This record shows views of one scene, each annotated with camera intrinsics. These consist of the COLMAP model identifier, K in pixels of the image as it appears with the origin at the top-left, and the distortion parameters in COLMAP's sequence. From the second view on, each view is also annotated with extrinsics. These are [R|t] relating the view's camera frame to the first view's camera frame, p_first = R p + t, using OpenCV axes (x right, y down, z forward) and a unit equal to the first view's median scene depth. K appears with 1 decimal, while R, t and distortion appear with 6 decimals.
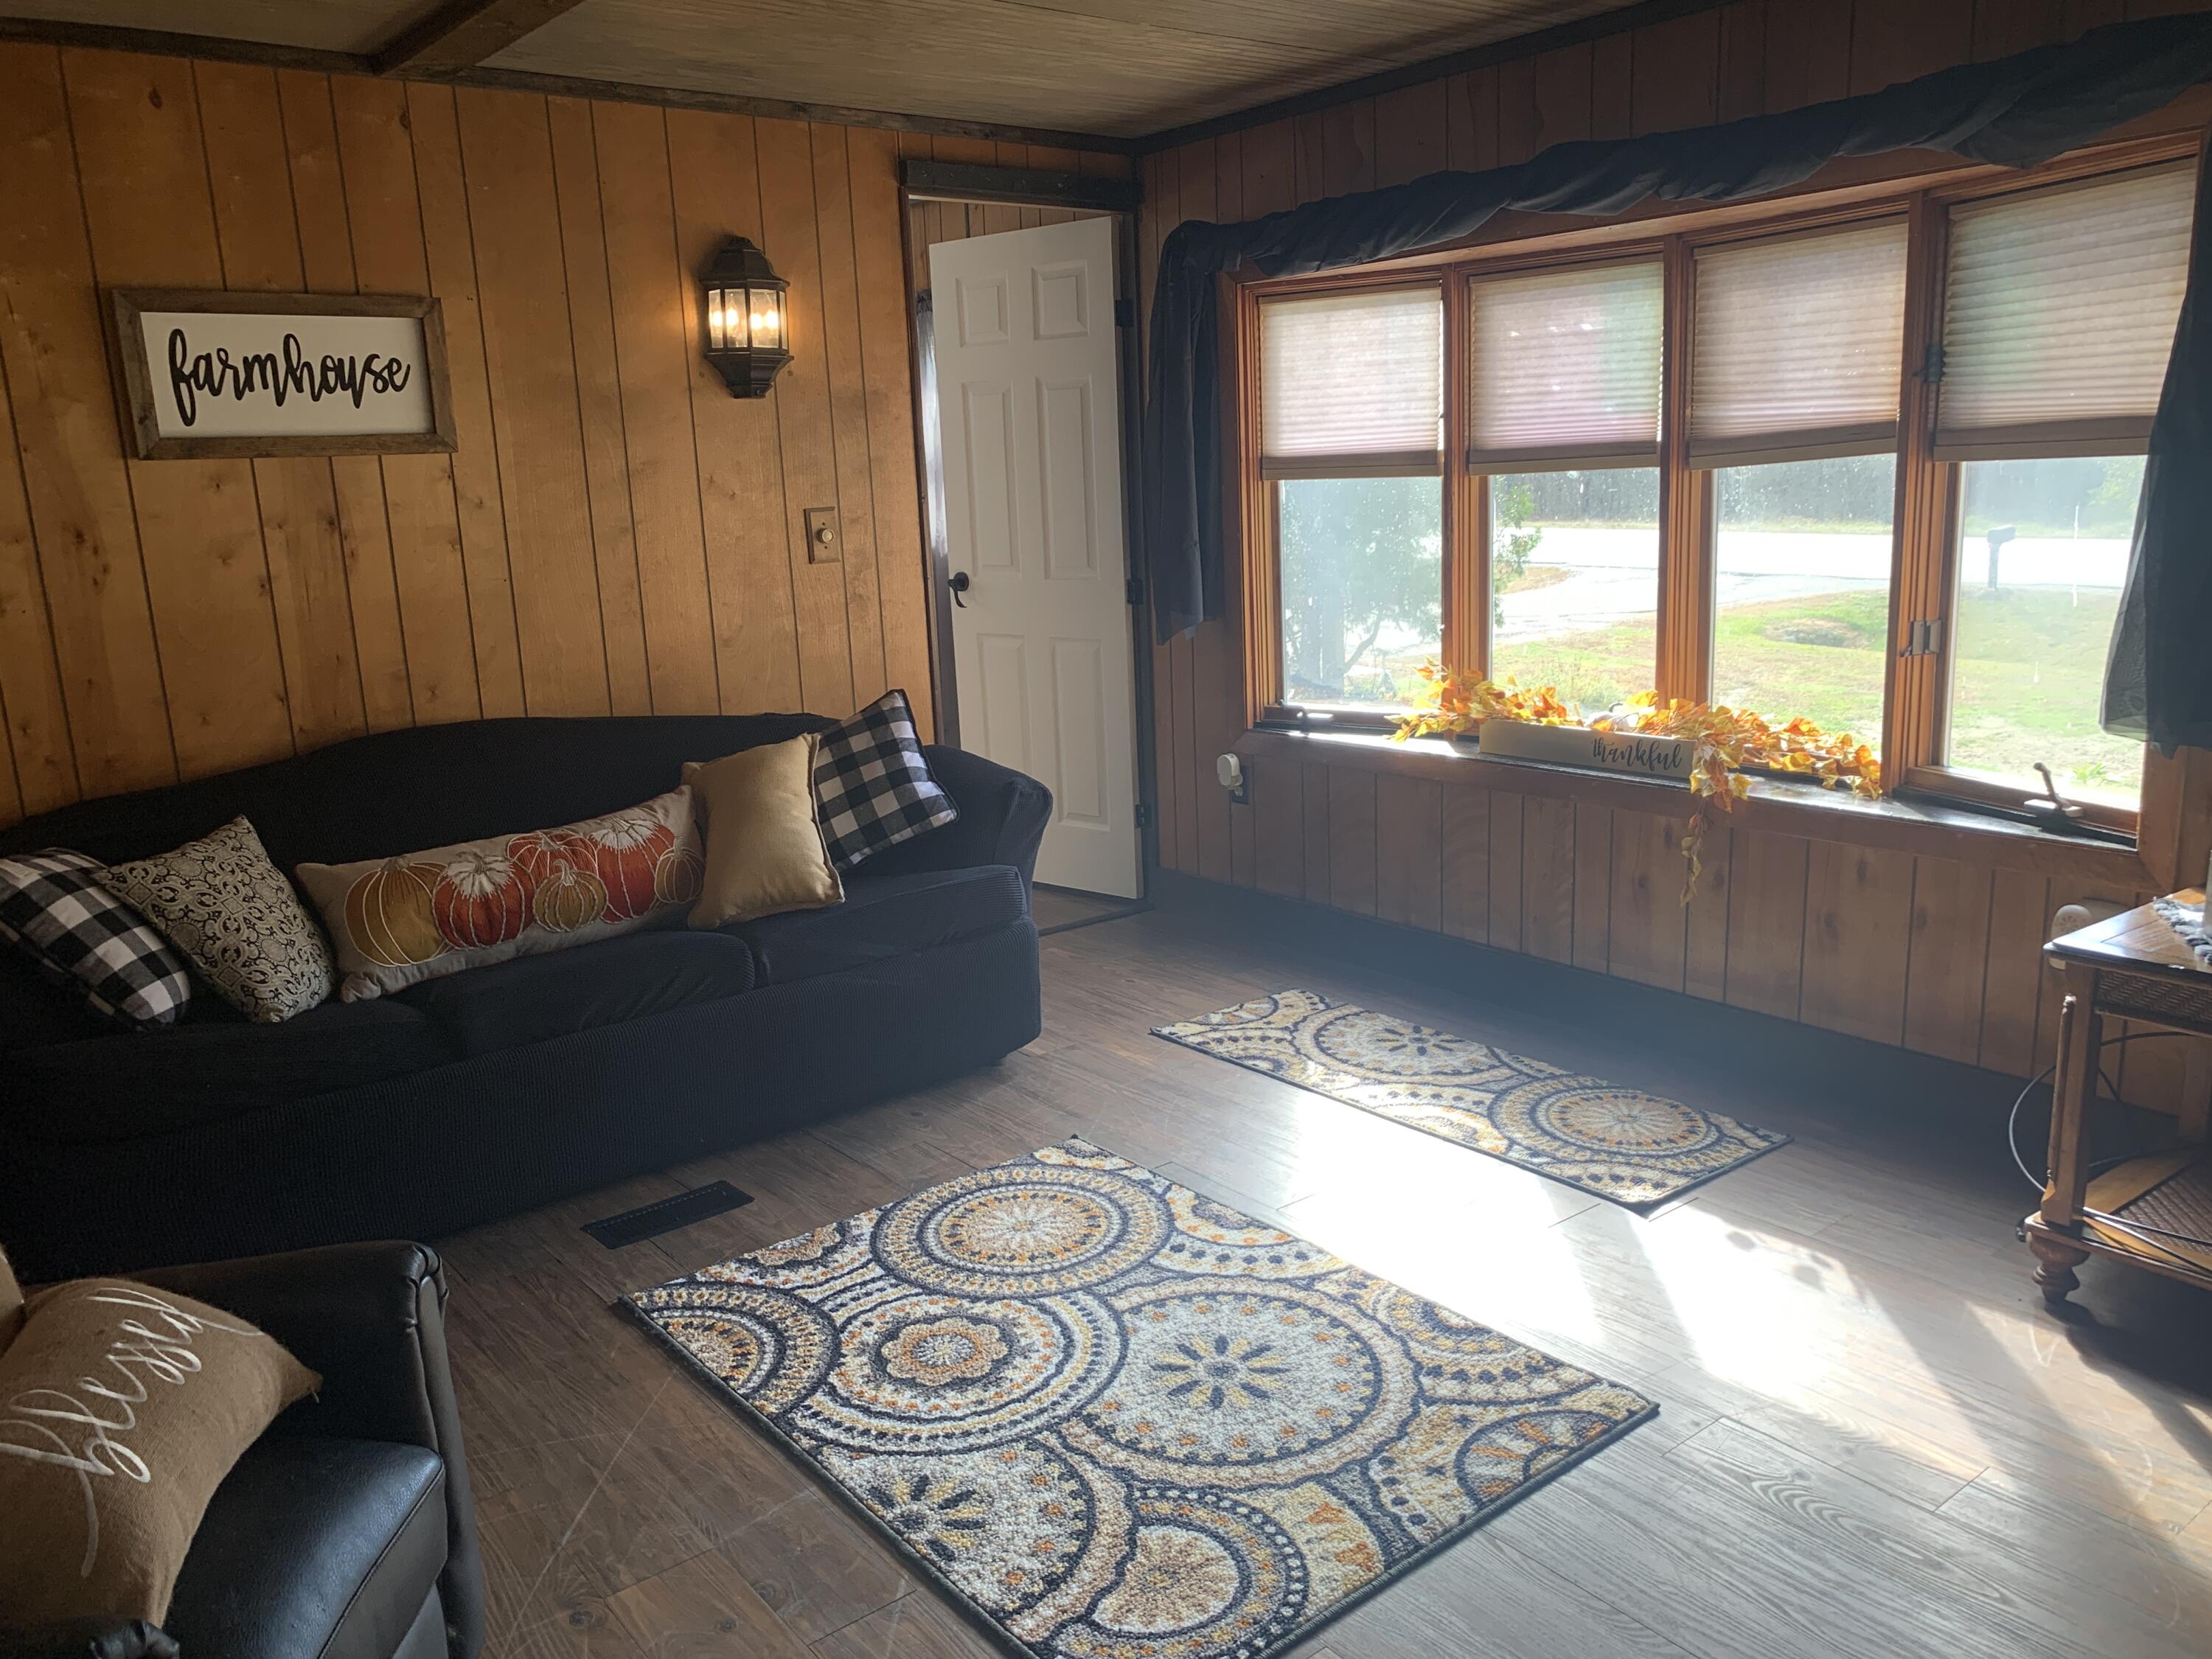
lens RADIAL K [[1709.5, 0, 1106.0], [0, 1709.5, 829.5], [0, 0, 1]] dist [0.067283, -0.062439]
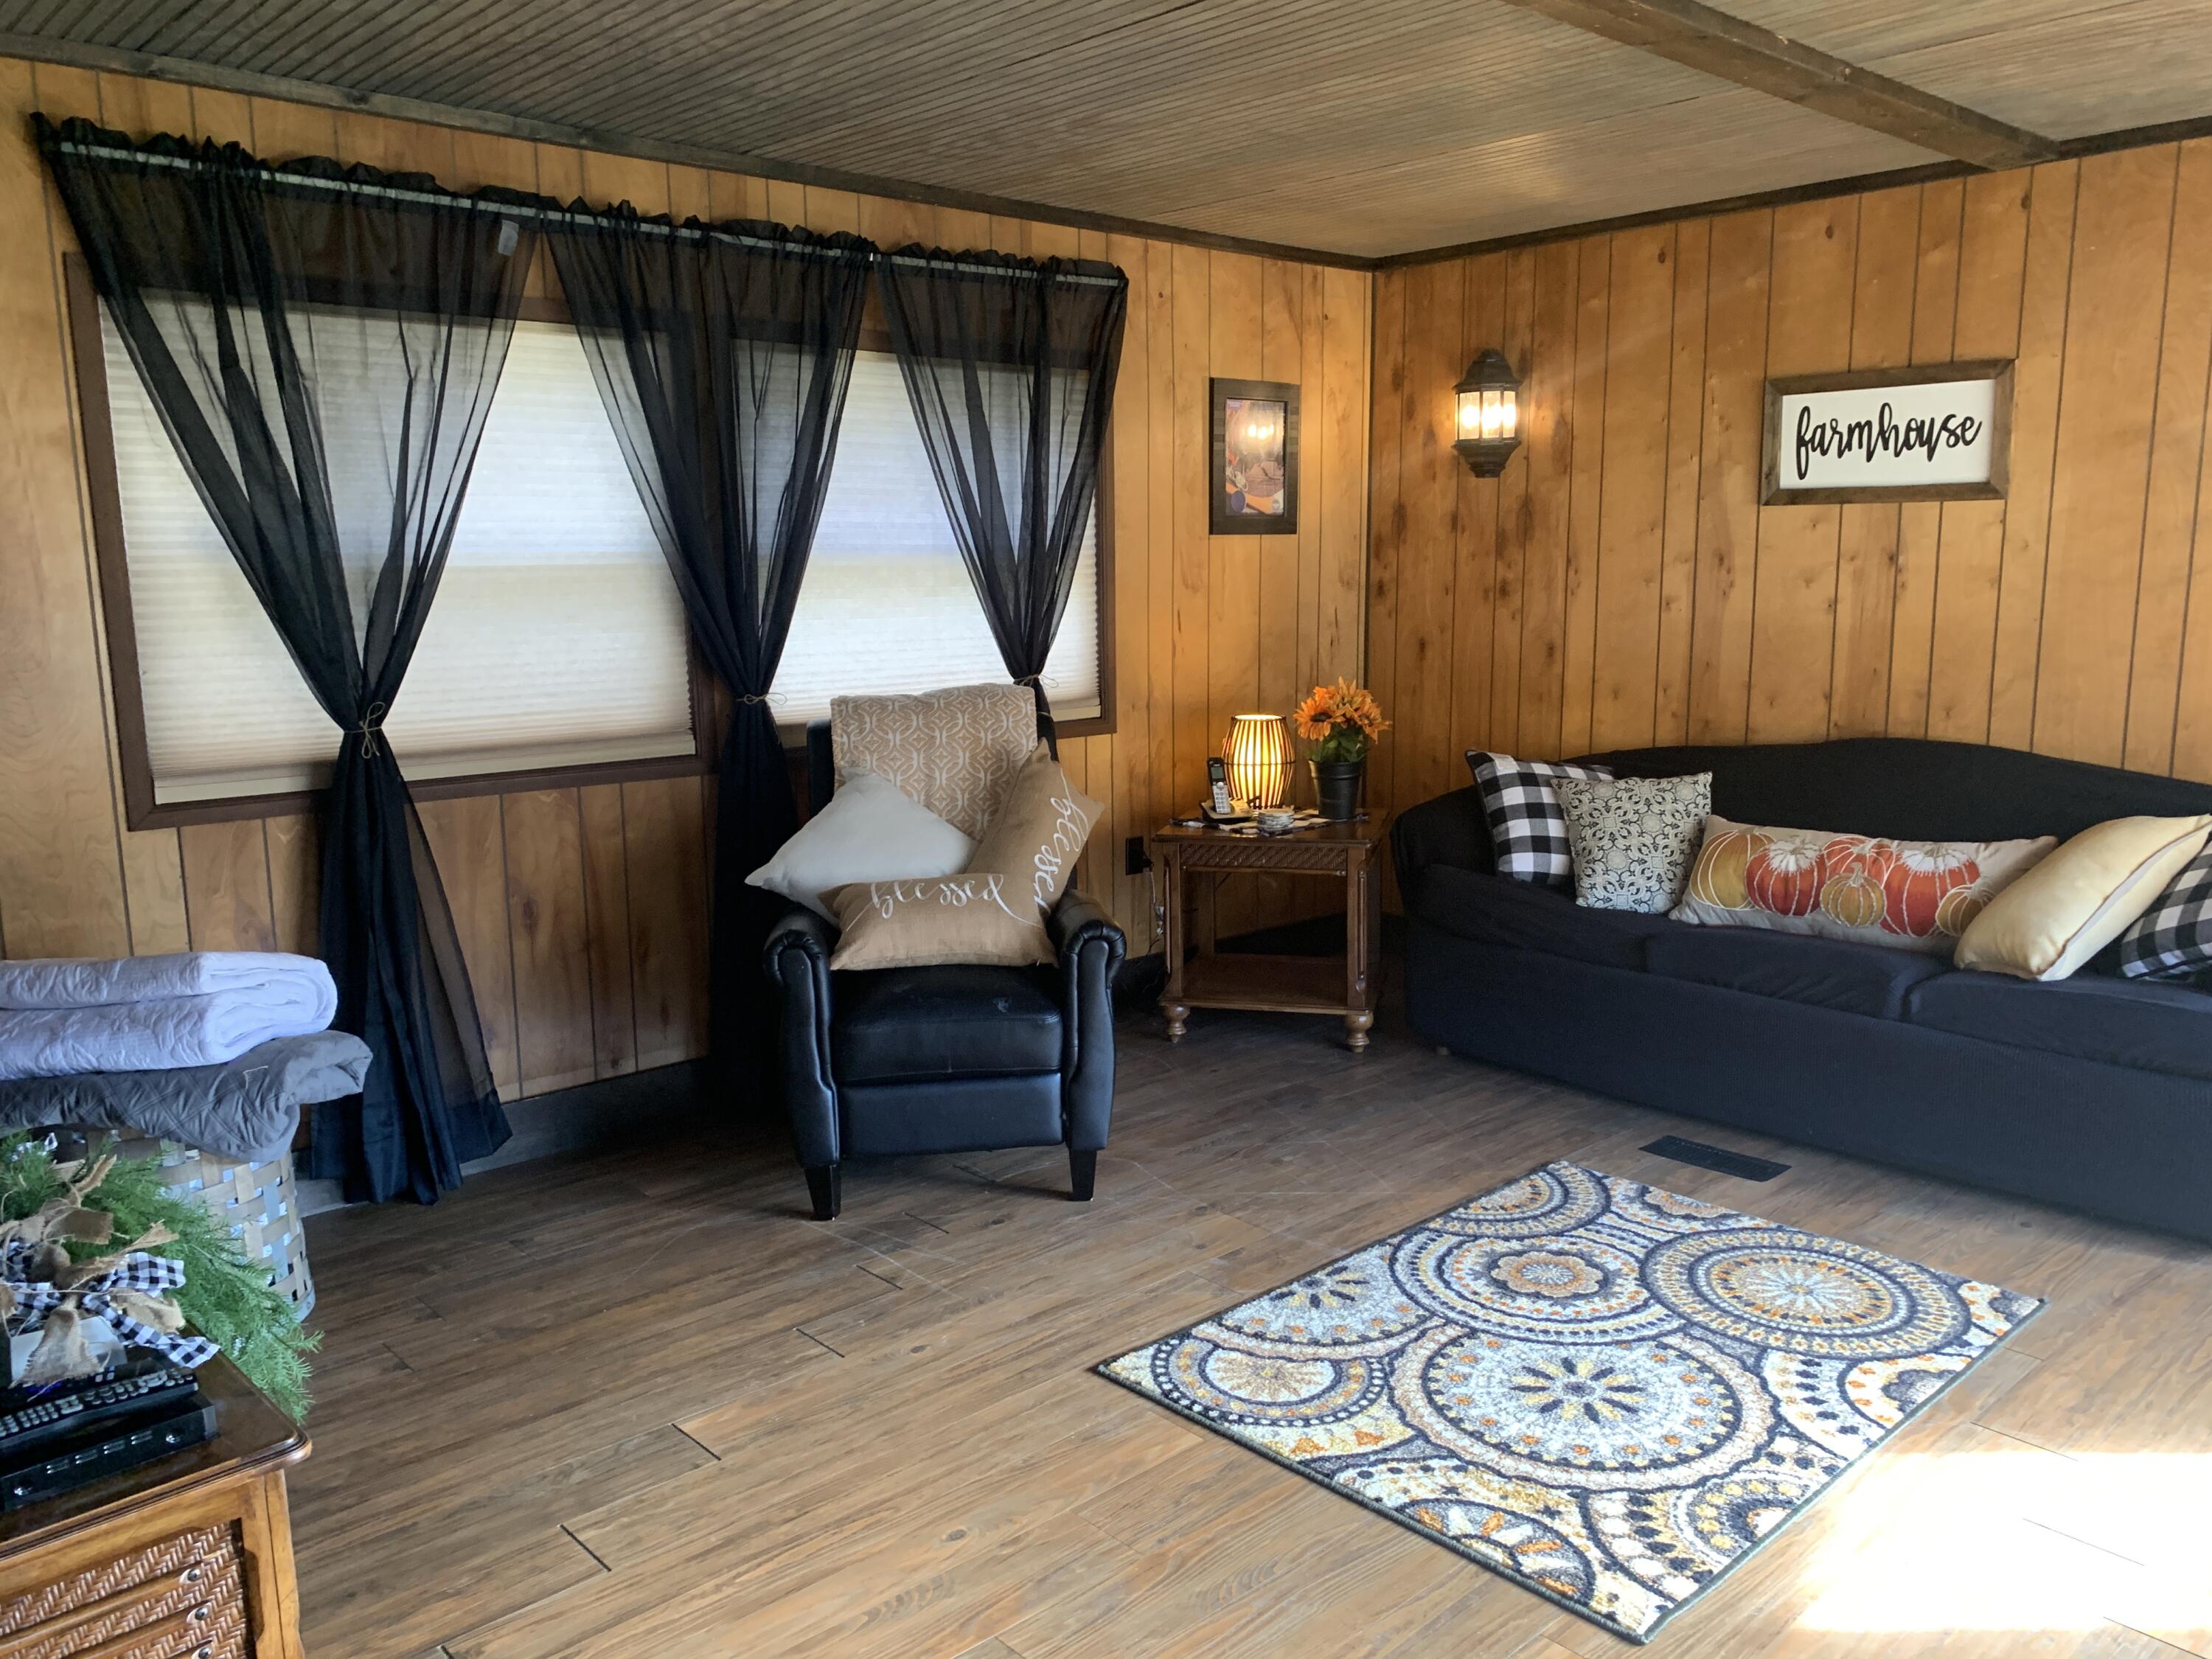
lens RADIAL K [[1689.4, 0, 1122.2], [0, 1689.4, 839.3], [0, 0, 1]] dist [0.062265, -0.105897]
pose [[0.073247, 0.203700, -0.976289, 0.820762], [-0.208503, 0.960414, 0.184745, -0.115435], [0.975275, 0.190028, 0.112820, 0.458835]]
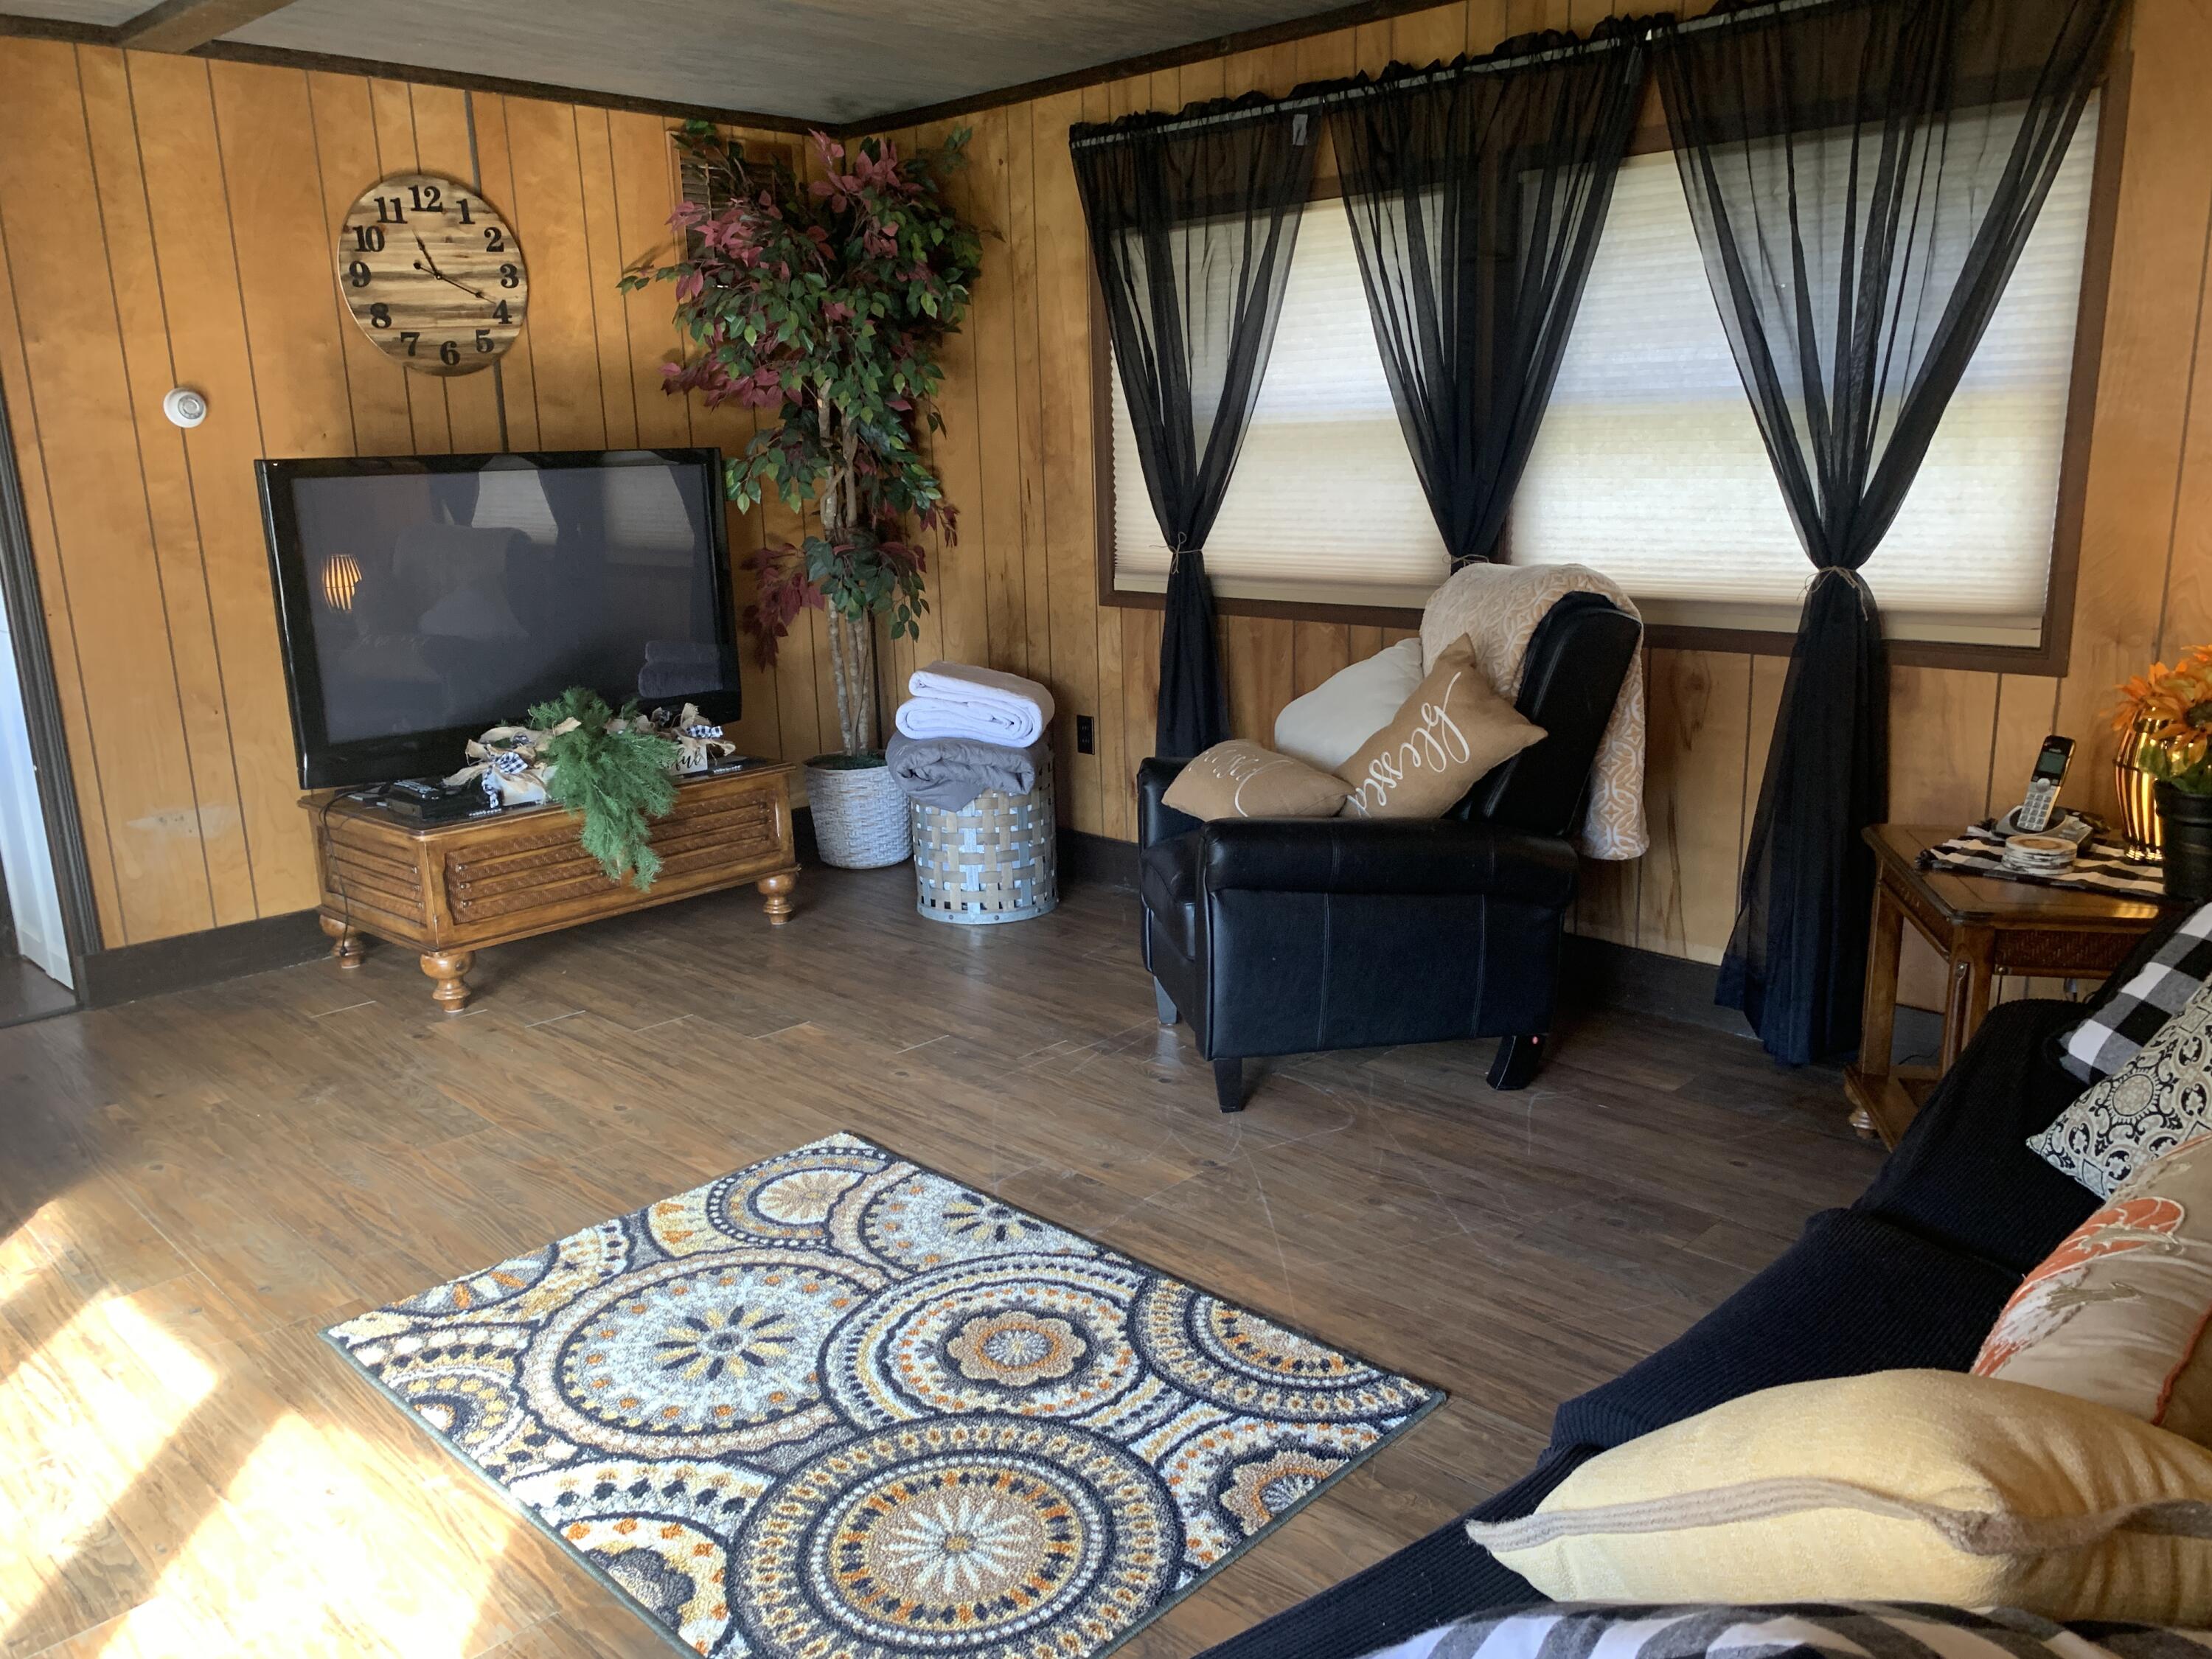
lens RADIAL K [[1671.0, 0, 1077.0], [0, 1671.0, 818.3], [0, 0, 1]] dist [0.138190, -0.280984]
pose [[-0.991623, 0.093470, -0.089152, -0.061509], [0.045625, 0.899159, 0.435237, -0.302720], [0.120844, 0.427523, -0.895891, 1.466187]]
